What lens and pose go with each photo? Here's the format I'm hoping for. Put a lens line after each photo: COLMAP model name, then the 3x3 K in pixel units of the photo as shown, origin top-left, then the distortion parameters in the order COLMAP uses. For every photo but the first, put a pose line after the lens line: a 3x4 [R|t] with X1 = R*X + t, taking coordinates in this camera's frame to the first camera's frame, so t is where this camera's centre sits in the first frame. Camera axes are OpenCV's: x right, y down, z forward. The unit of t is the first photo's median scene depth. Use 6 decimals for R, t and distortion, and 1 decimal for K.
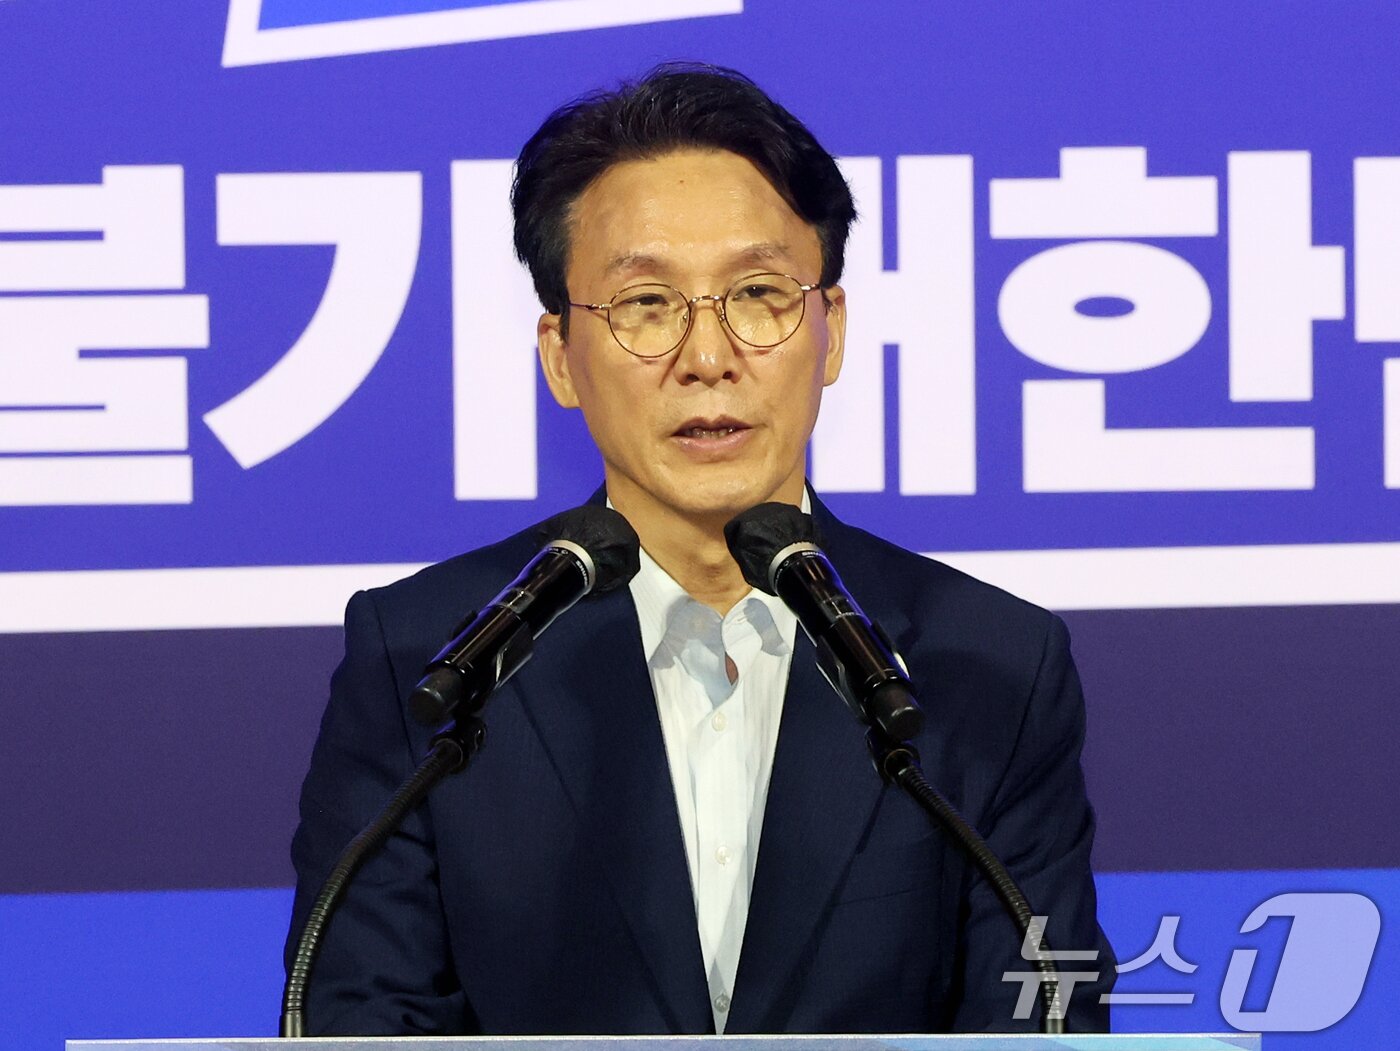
lens RADIAL K [[8017.3, 0, 700.0], [0, 8017.3, 525.5], [0, 0, 1]] dist [0.052846, -25.599369]
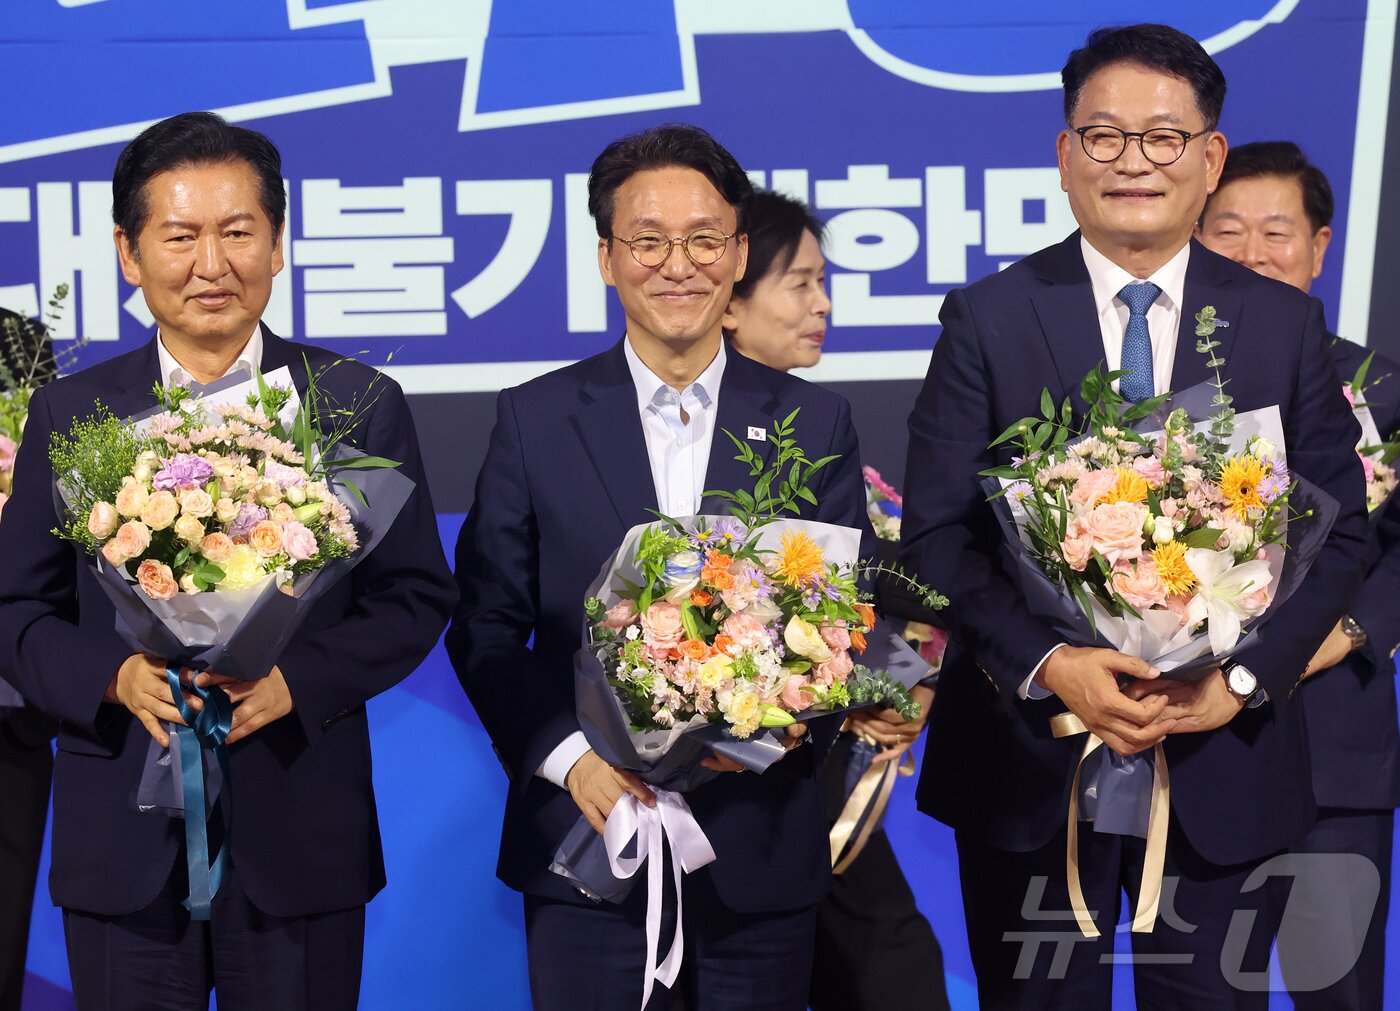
lens RADIAL K [[7945.9, 0, 700.0], [0, 7945.9, 505.5], [0, 0, 1]] dist [0.294060, 19.331368]
pose [[0.999968, -0.007996, 0.000173, 0.004160], [0.007995, 0.999966, 0.001785, 0.039888], [-0.000187, -0.001783, 0.999998, -1.135189]]
